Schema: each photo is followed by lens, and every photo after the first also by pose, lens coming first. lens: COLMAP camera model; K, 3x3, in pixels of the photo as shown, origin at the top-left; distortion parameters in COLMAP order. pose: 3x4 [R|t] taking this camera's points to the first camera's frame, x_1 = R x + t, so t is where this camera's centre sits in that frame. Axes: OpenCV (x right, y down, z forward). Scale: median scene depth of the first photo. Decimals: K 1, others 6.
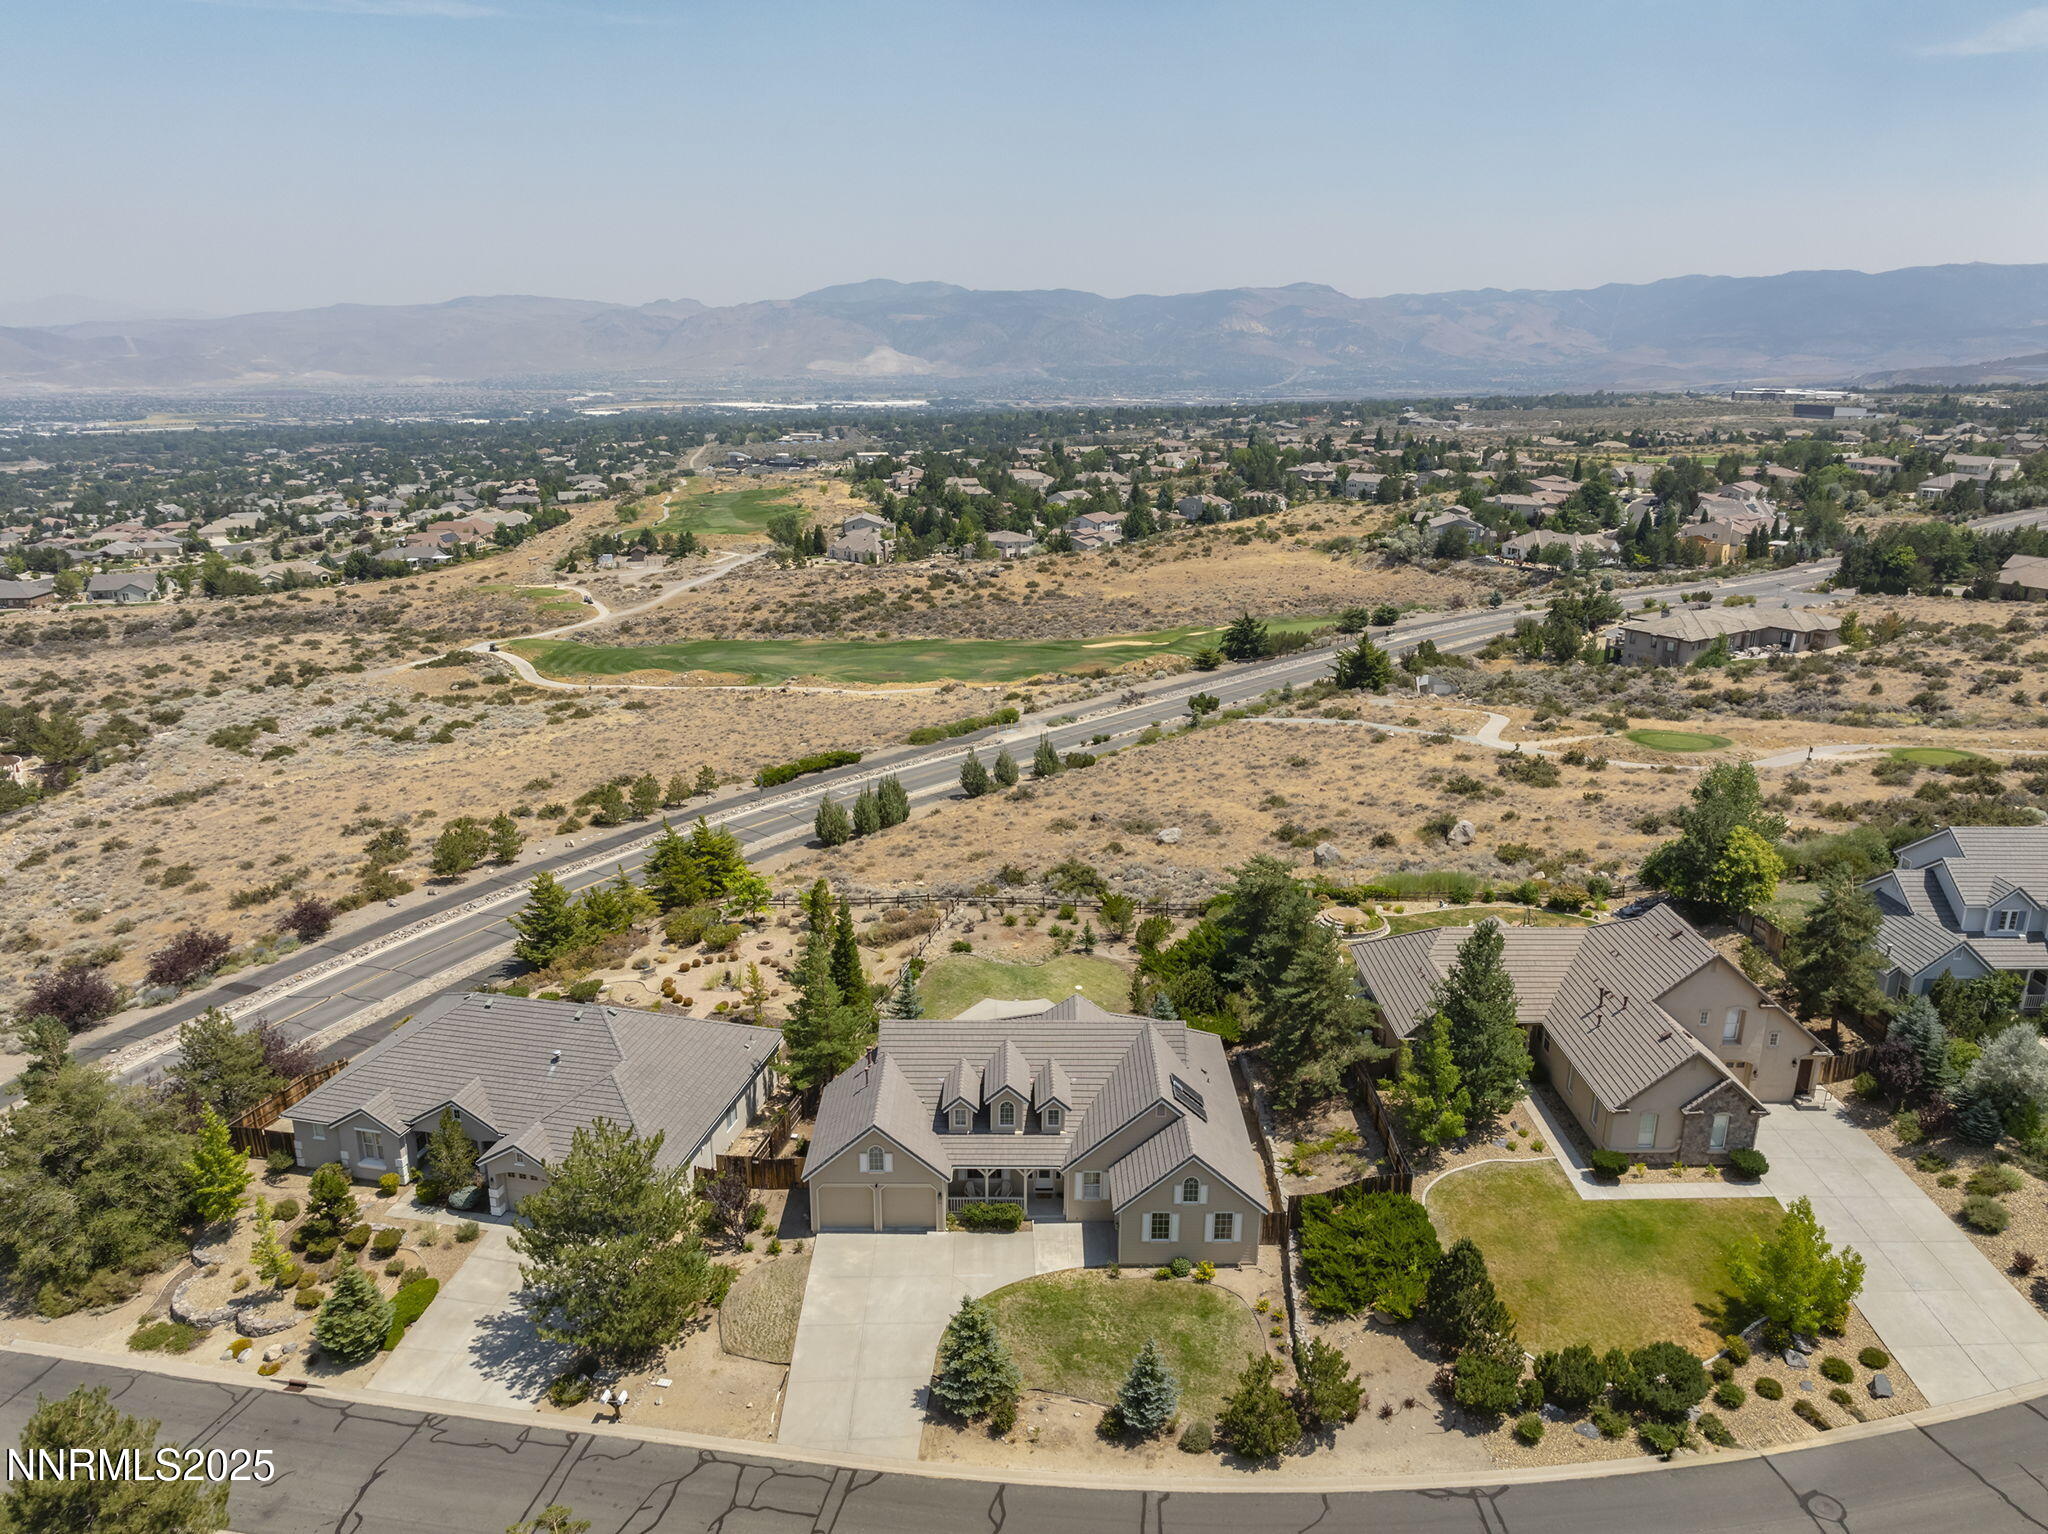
lens RADIAL K [[1441.2, 0, 1023.3], [0, 1441.2, 758.8], [0, 0, 1]] dist [-0.035684, 0.022508]
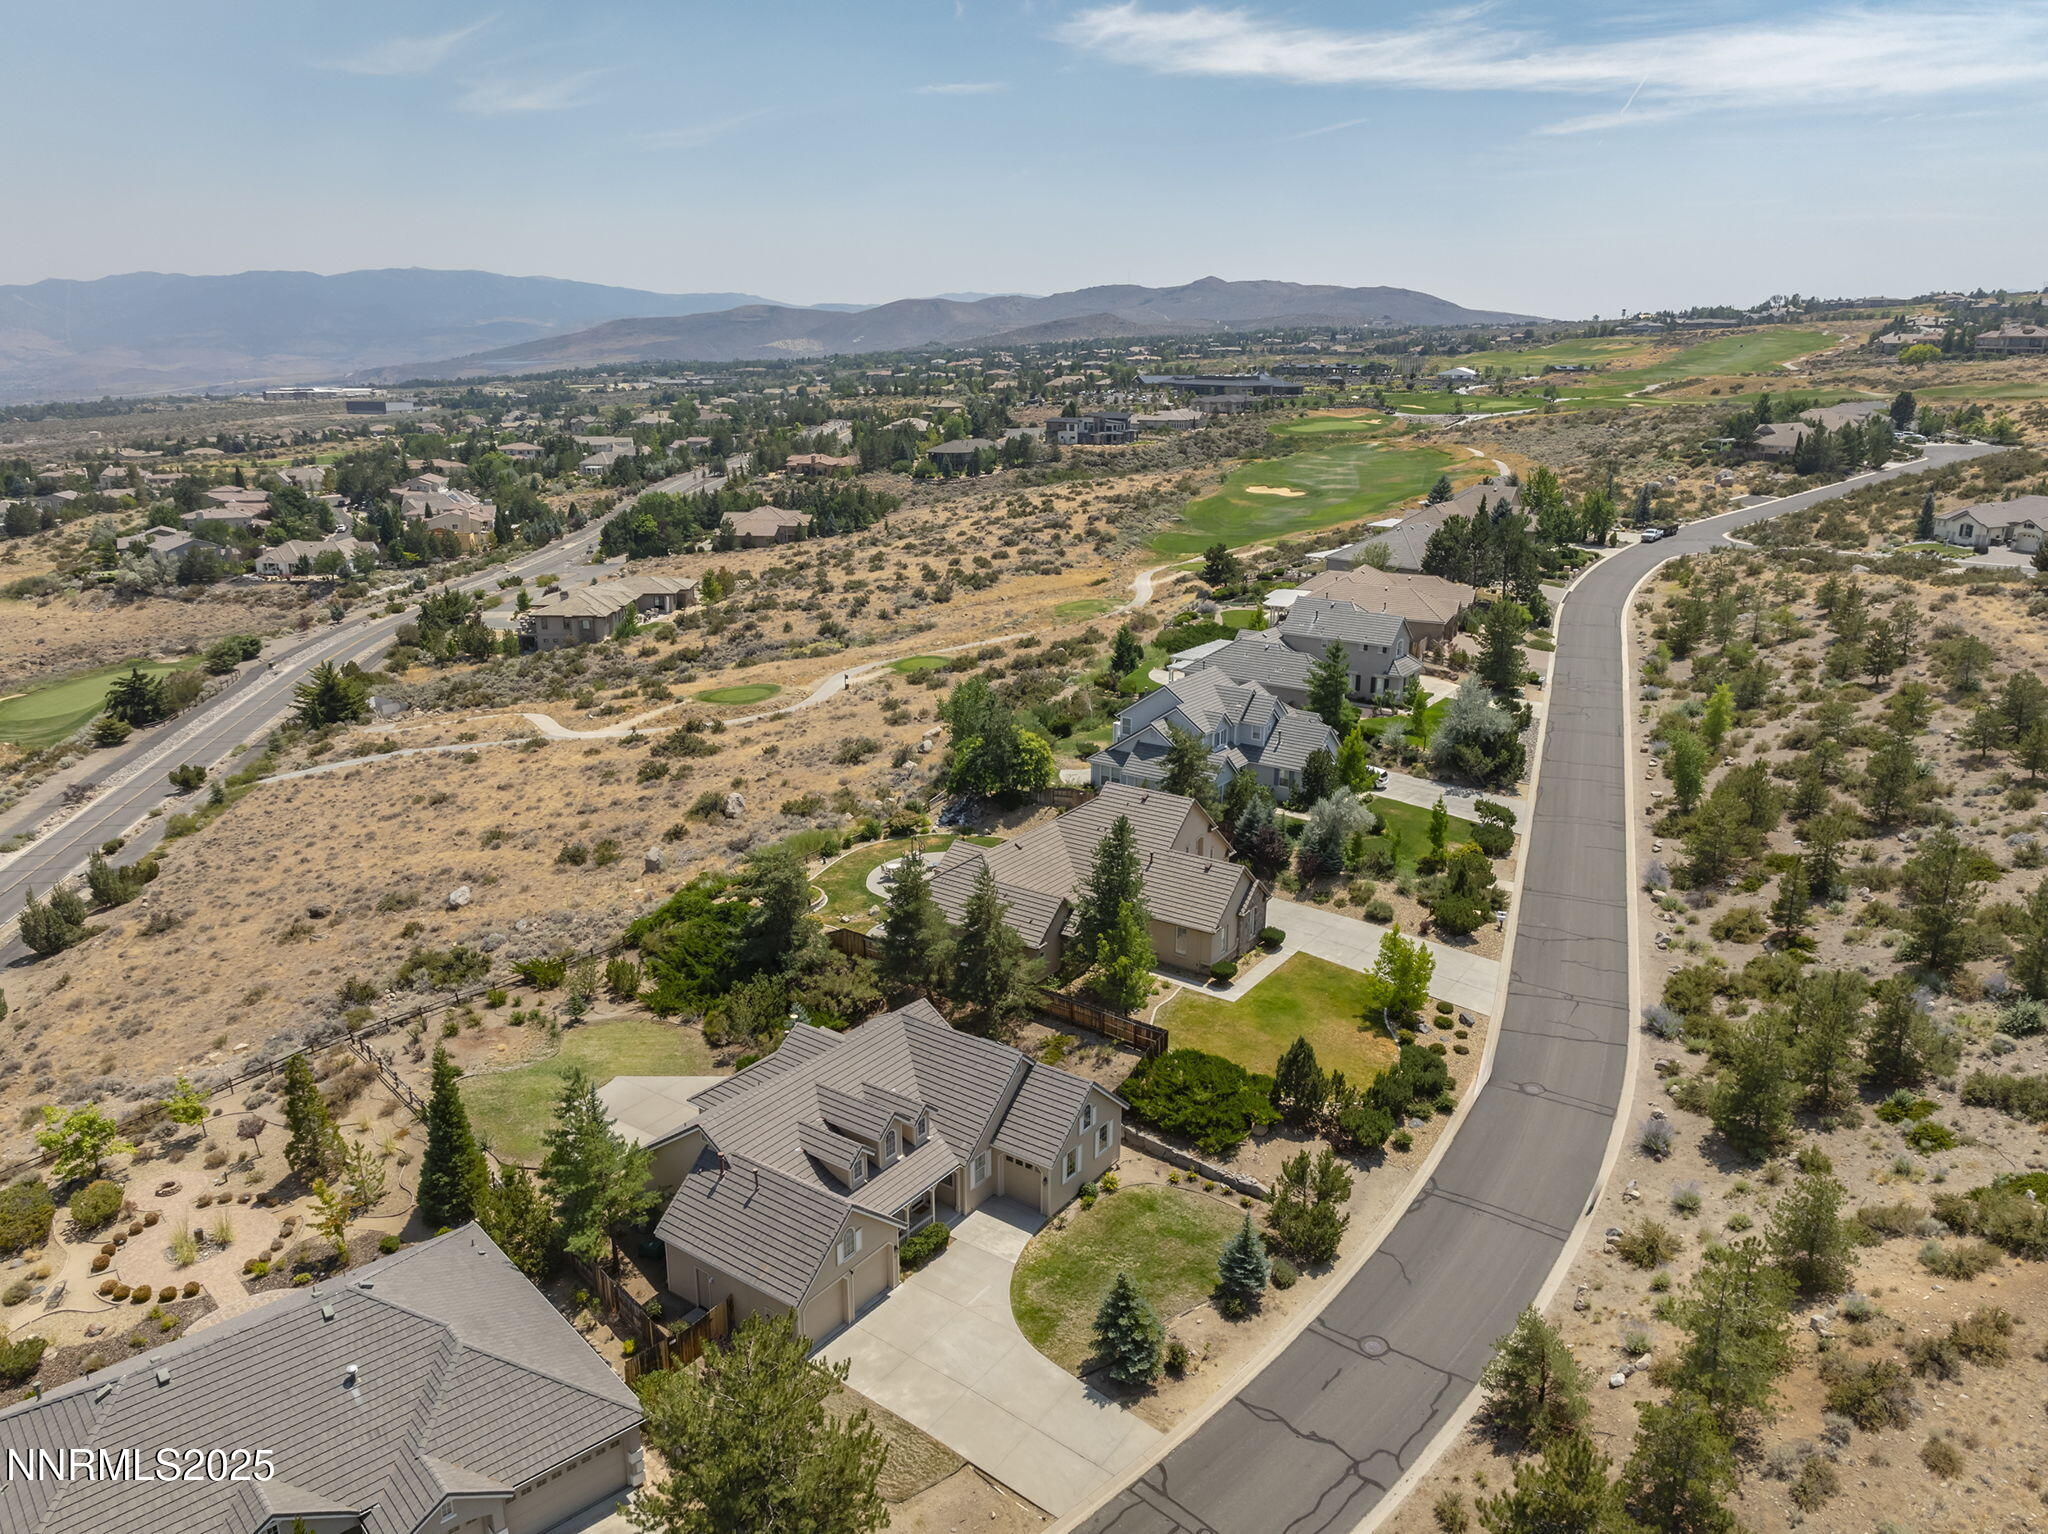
lens RADIAL K [[1441.2, 0, 1023.3], [0, 1441.2, 758.8], [0, 0, 1]] dist [-0.035684, 0.022508]
pose [[0.582094, -0.228330, 0.780405, -0.437630], [0.228268, 0.967056, 0.112678, -0.058516], [-0.780423, 0.112552, 0.615038, 0.216221]]
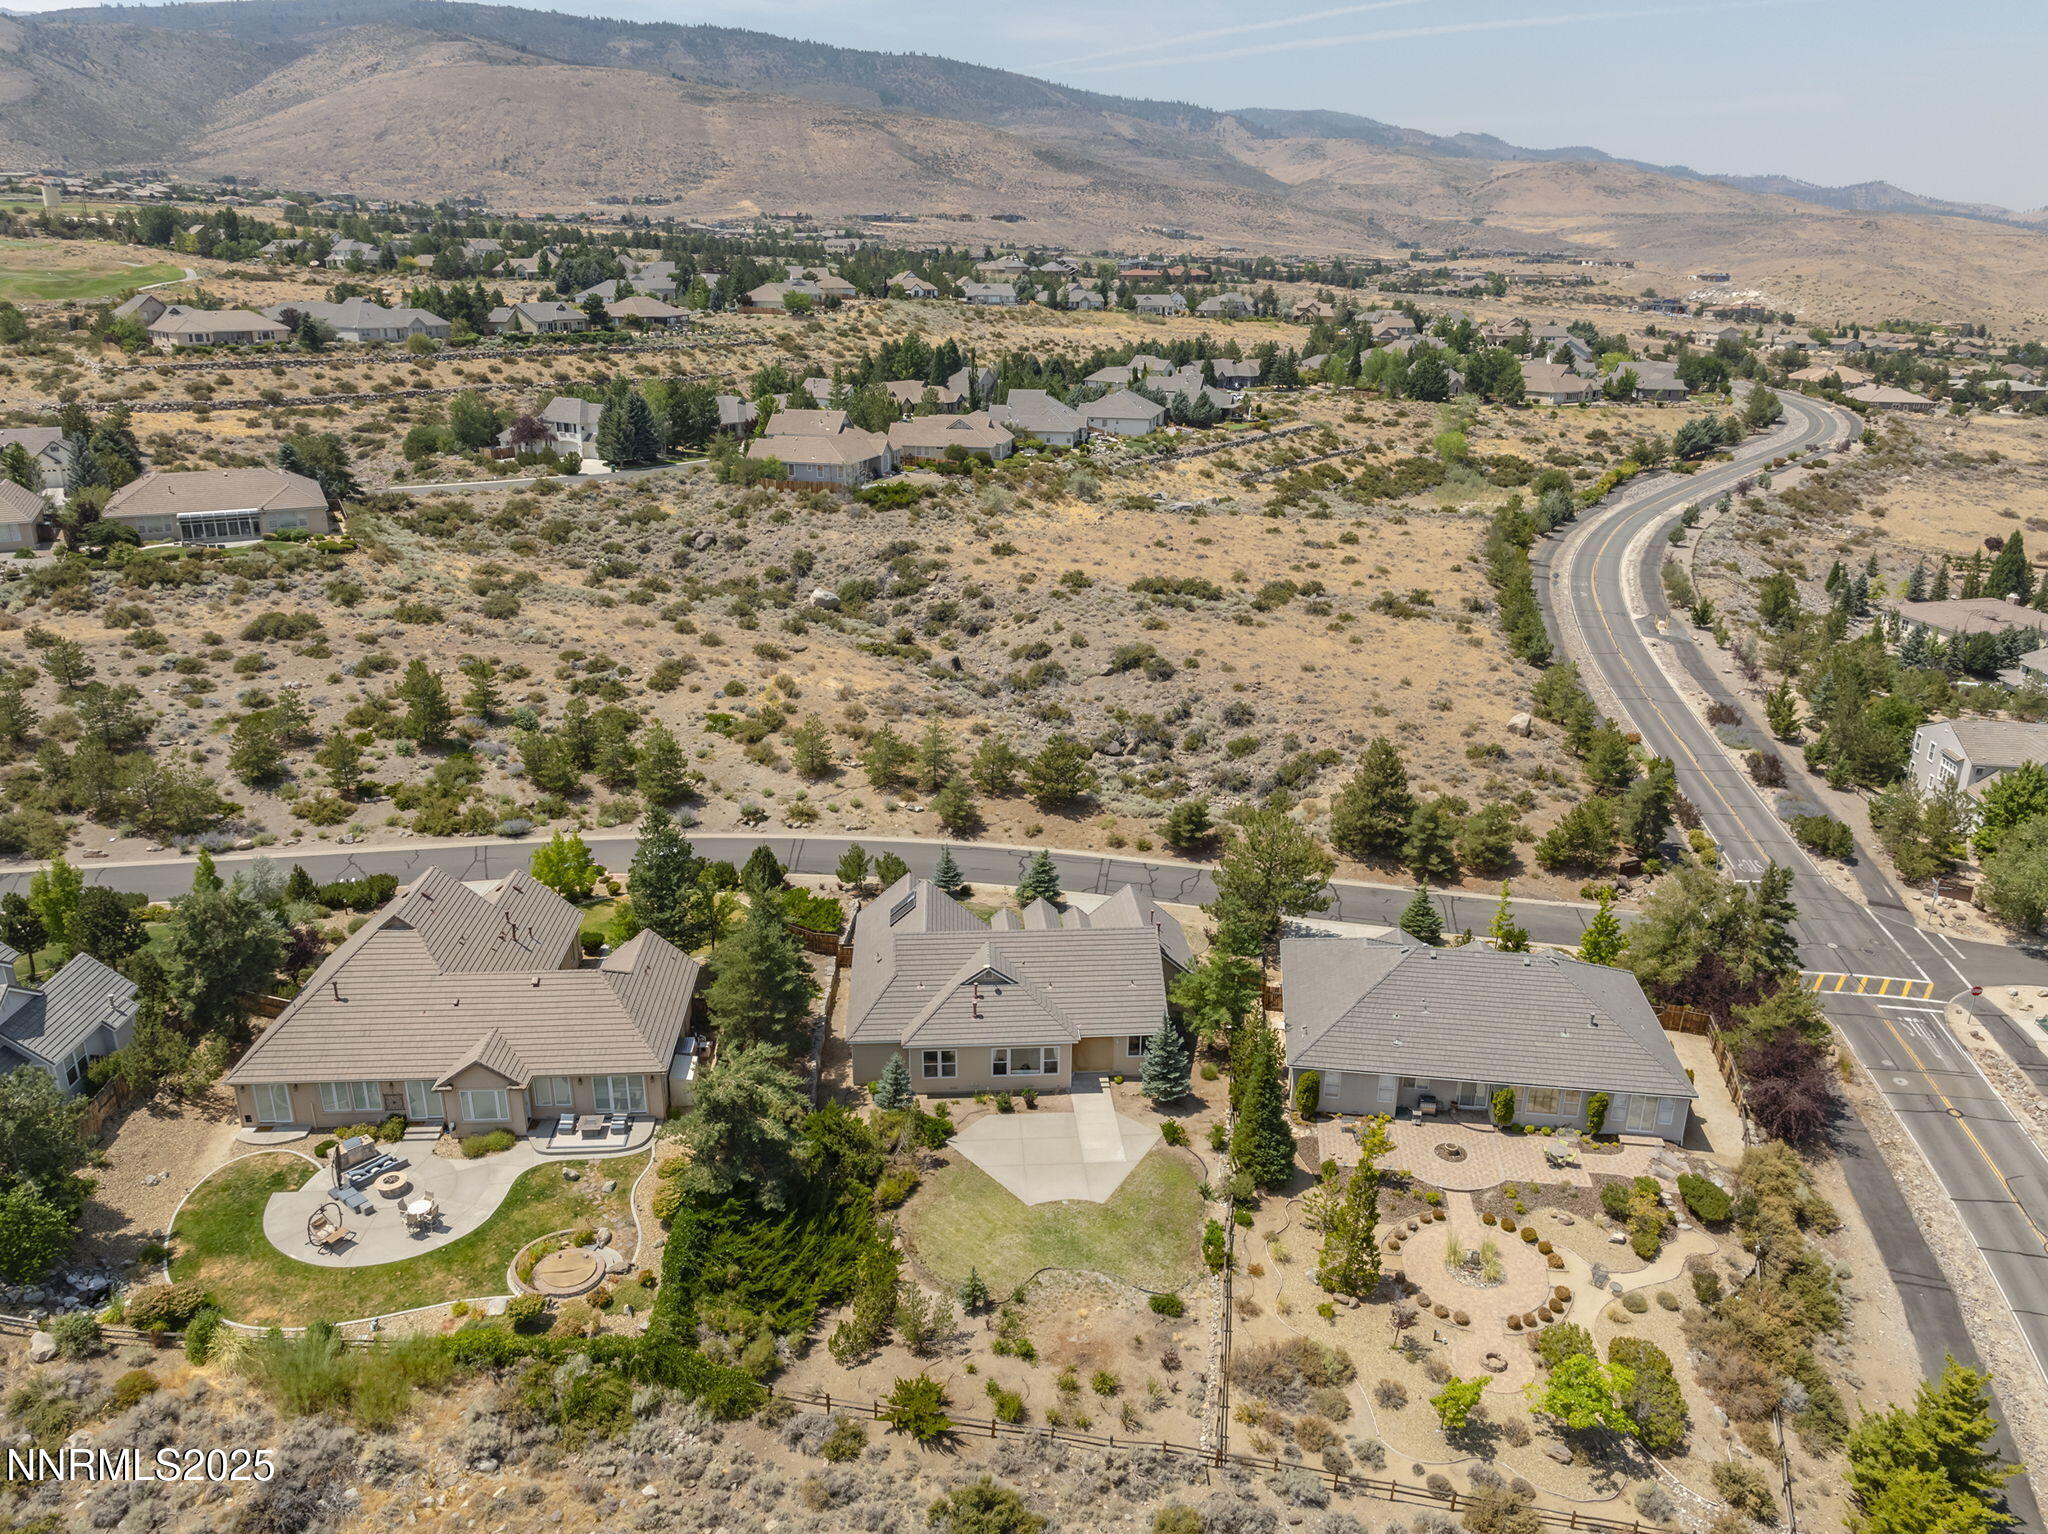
lens RADIAL K [[1441.2, 0, 1023.3], [0, 1441.2, 758.8], [0, 0, 1]] dist [-0.035684, 0.022508]
pose [[-0.997645, 0.009771, -0.067897, 0.049734], [-0.031038, 0.818381, 0.573837, -0.426639], [0.061172, 0.574592, -0.816150, 1.329329]]
